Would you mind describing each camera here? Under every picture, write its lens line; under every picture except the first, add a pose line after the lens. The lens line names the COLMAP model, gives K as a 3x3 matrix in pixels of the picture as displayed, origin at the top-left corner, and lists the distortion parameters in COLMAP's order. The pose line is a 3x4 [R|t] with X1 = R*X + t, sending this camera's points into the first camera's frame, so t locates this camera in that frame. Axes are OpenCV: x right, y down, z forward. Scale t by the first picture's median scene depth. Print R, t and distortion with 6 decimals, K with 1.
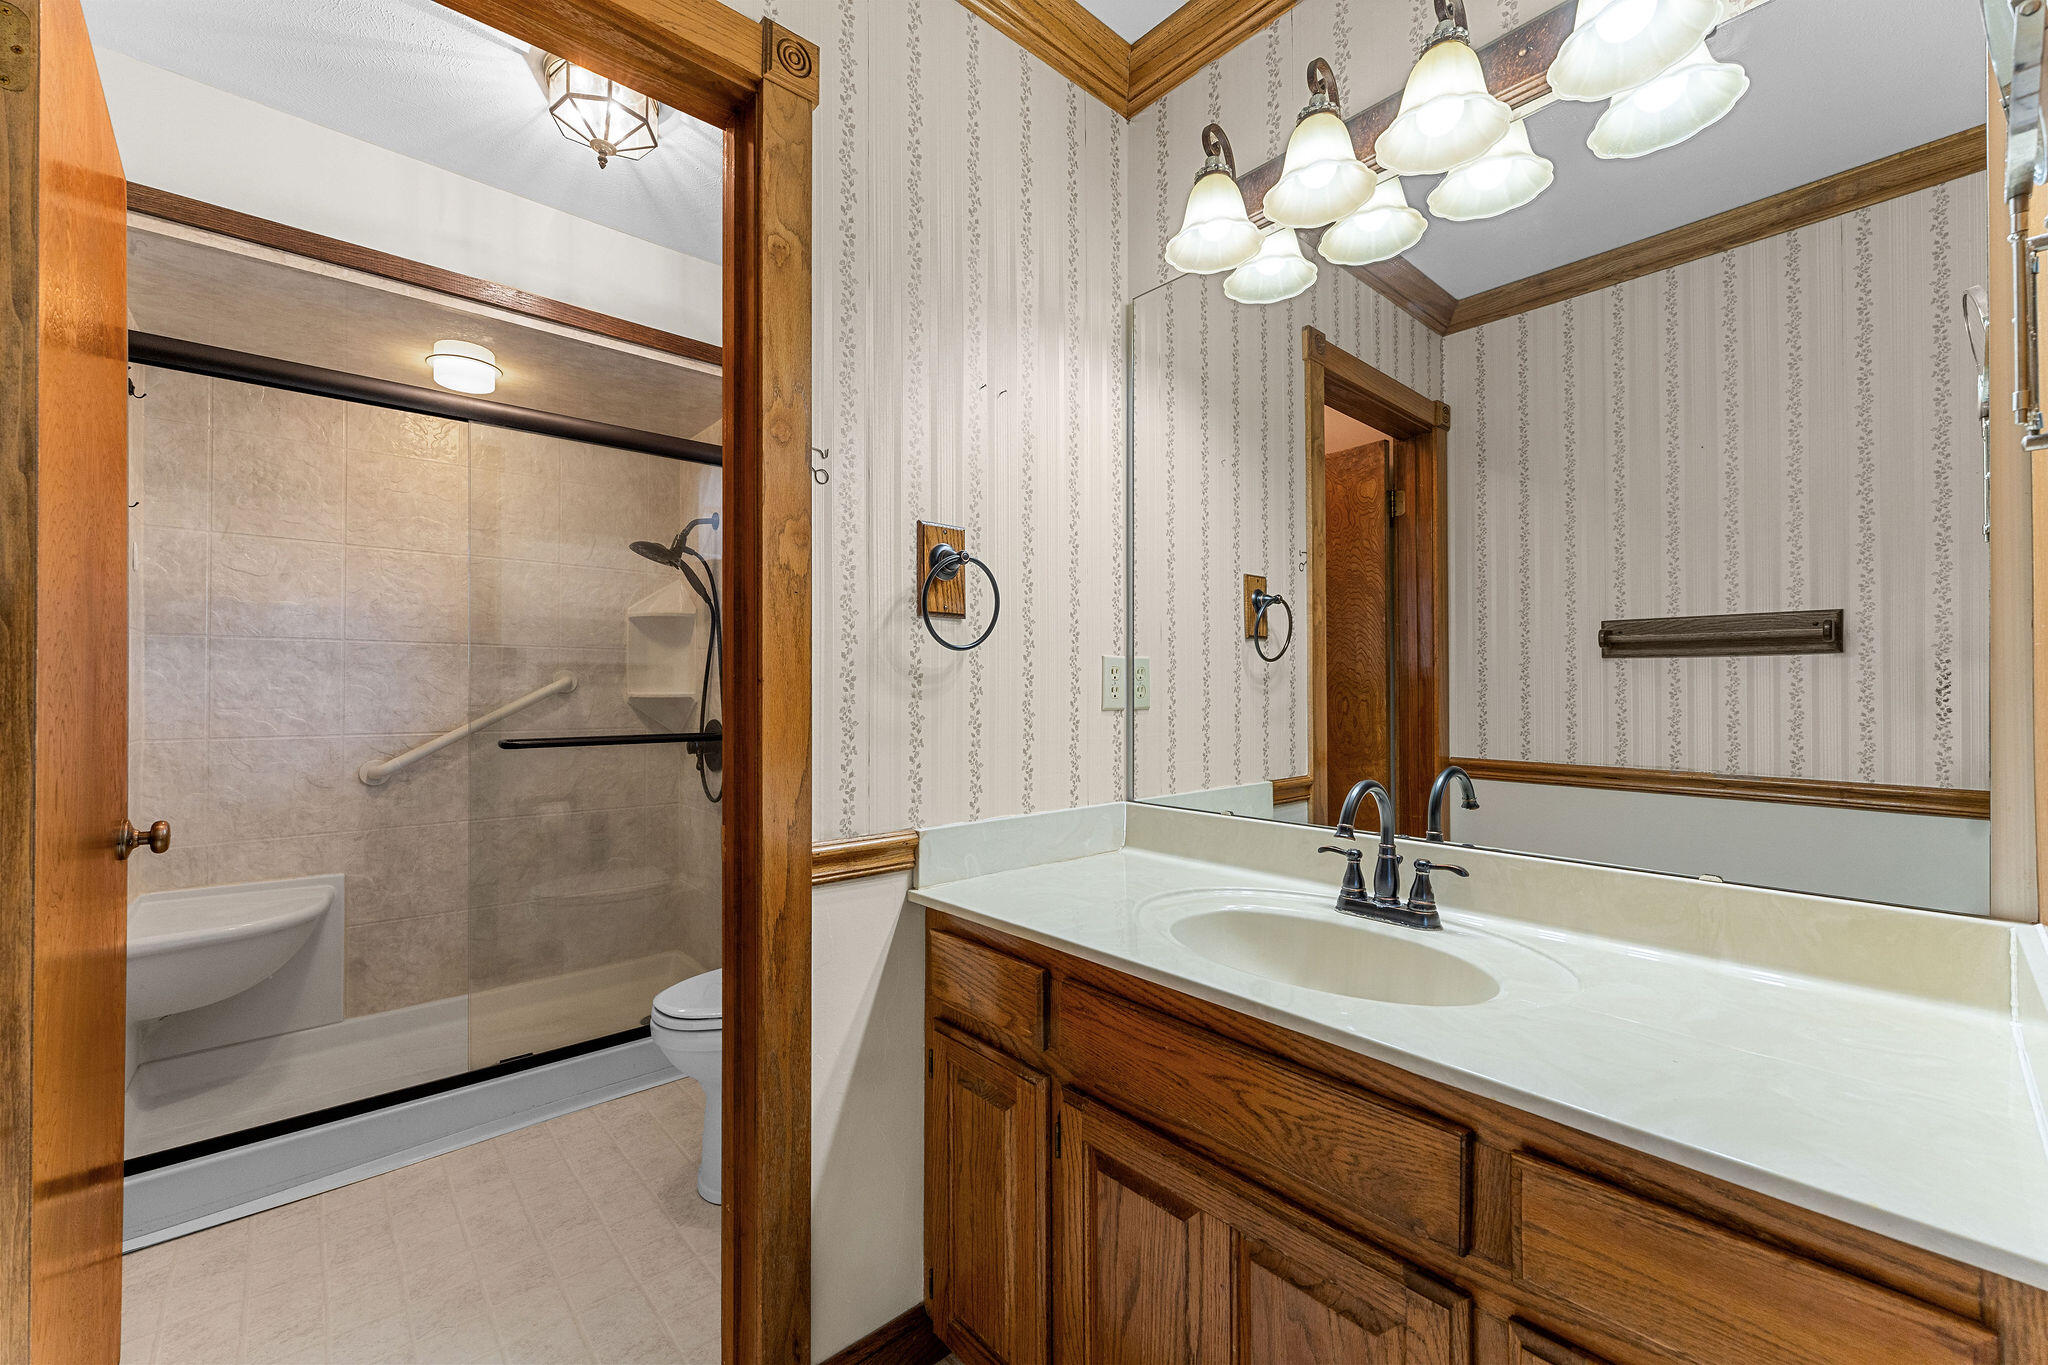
lens RADIAL K [[814.7, 0, 1016.3], [0, 814.7, 686.7], [0, 0, 1]] dist [0.001580, -0.000119]
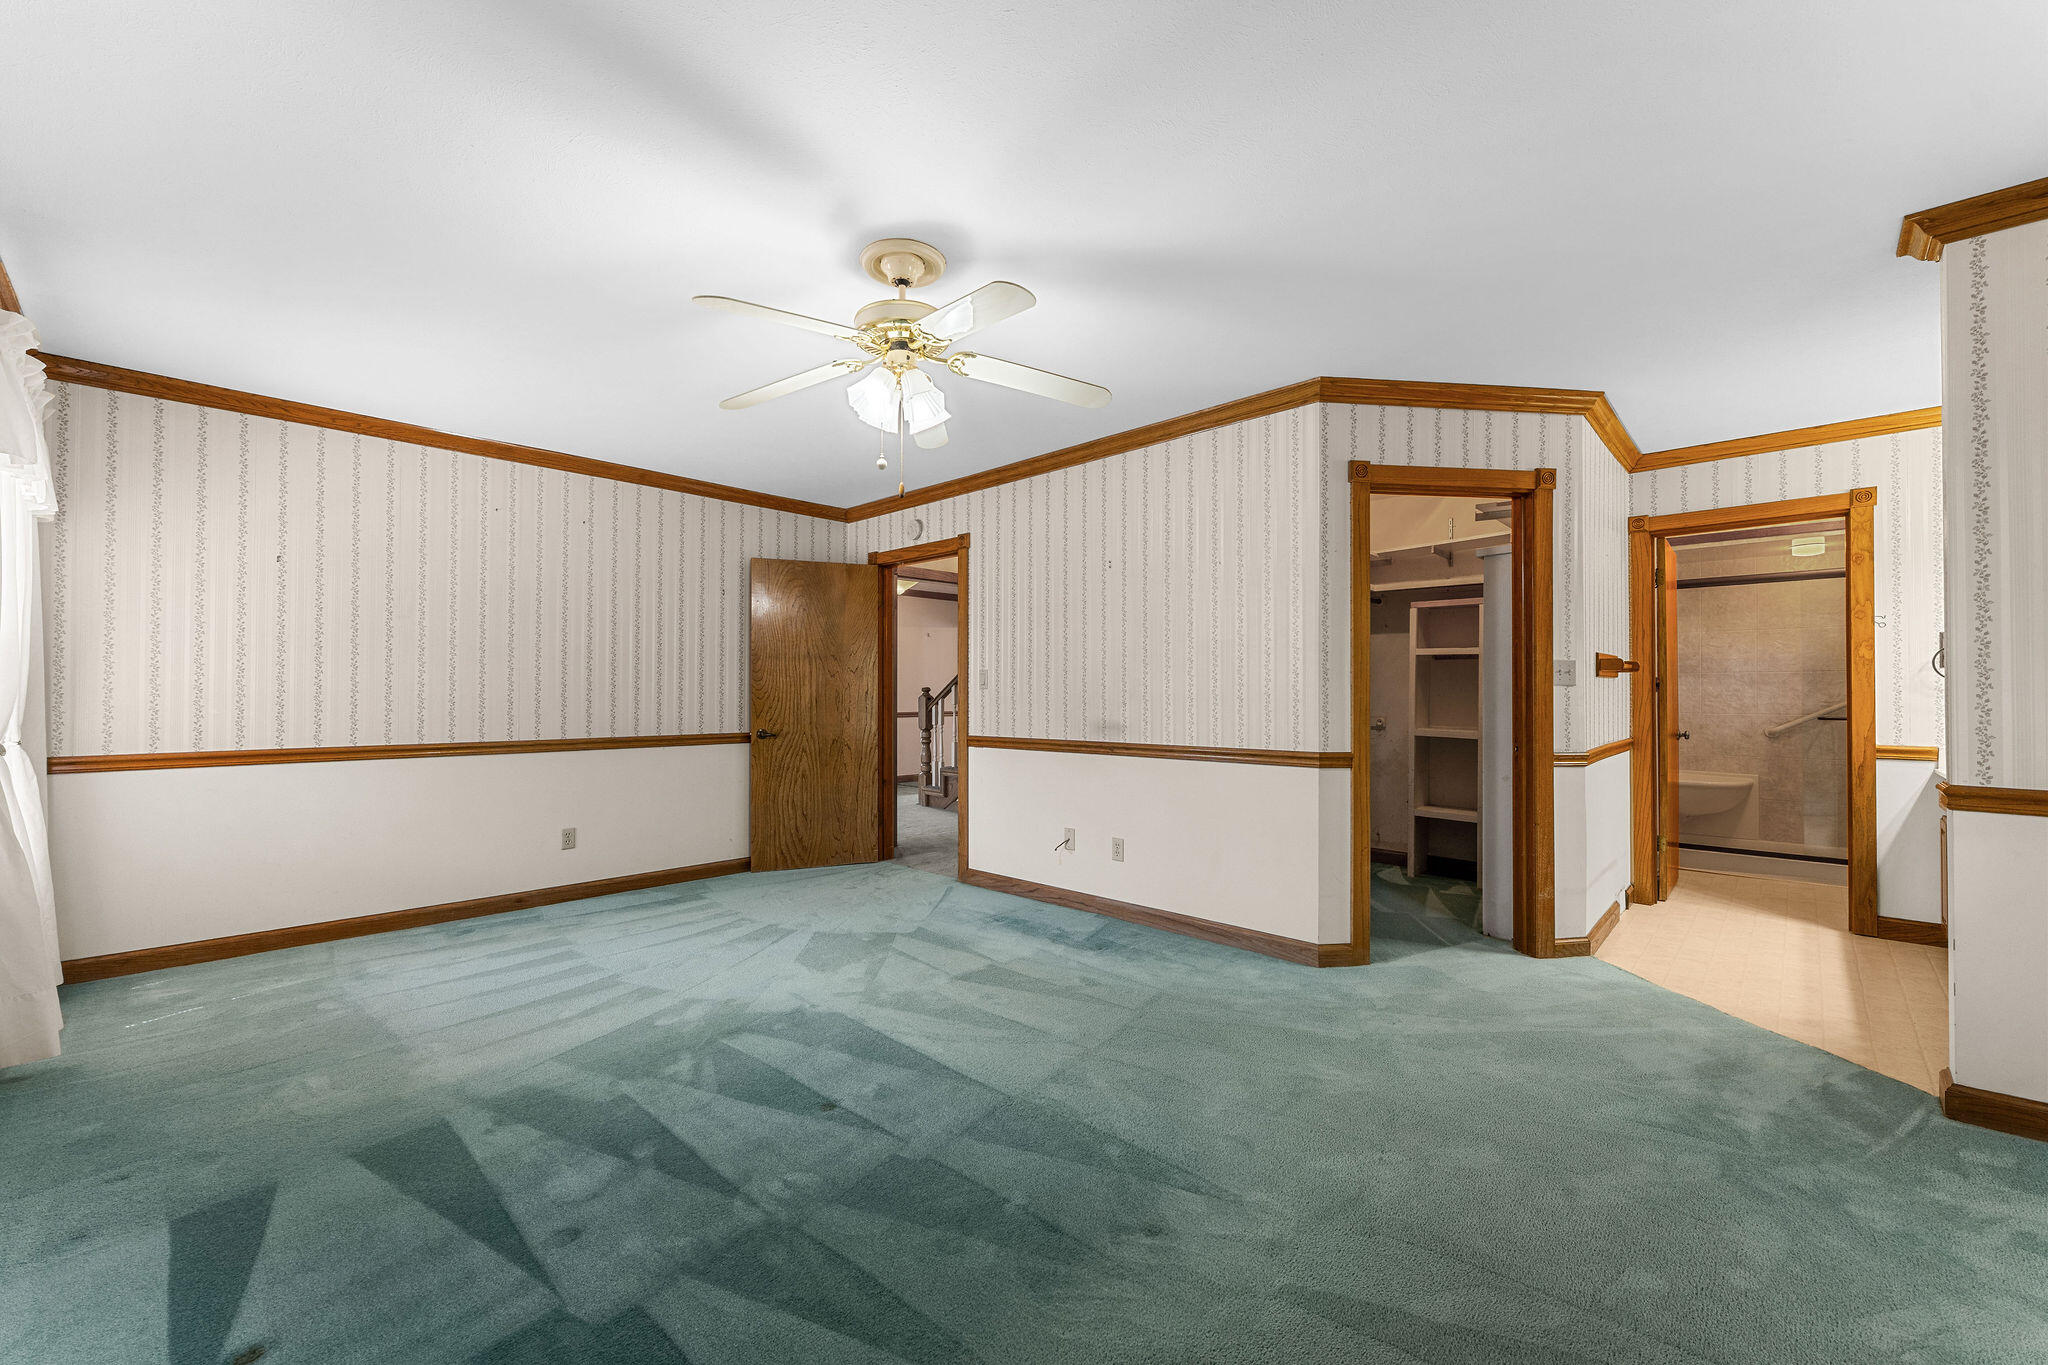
lens RADIAL K [[814.7, 0, 1016.3], [0, 814.7, 686.7], [0, 0, 1]] dist [0.001580, -0.000119]
pose [[0.080088, -0.007693, -0.996758, 1.335900], [0.007444, 0.999947, -0.007119, -0.016686], [0.996760, -0.006850, 0.080141, -1.297111]]
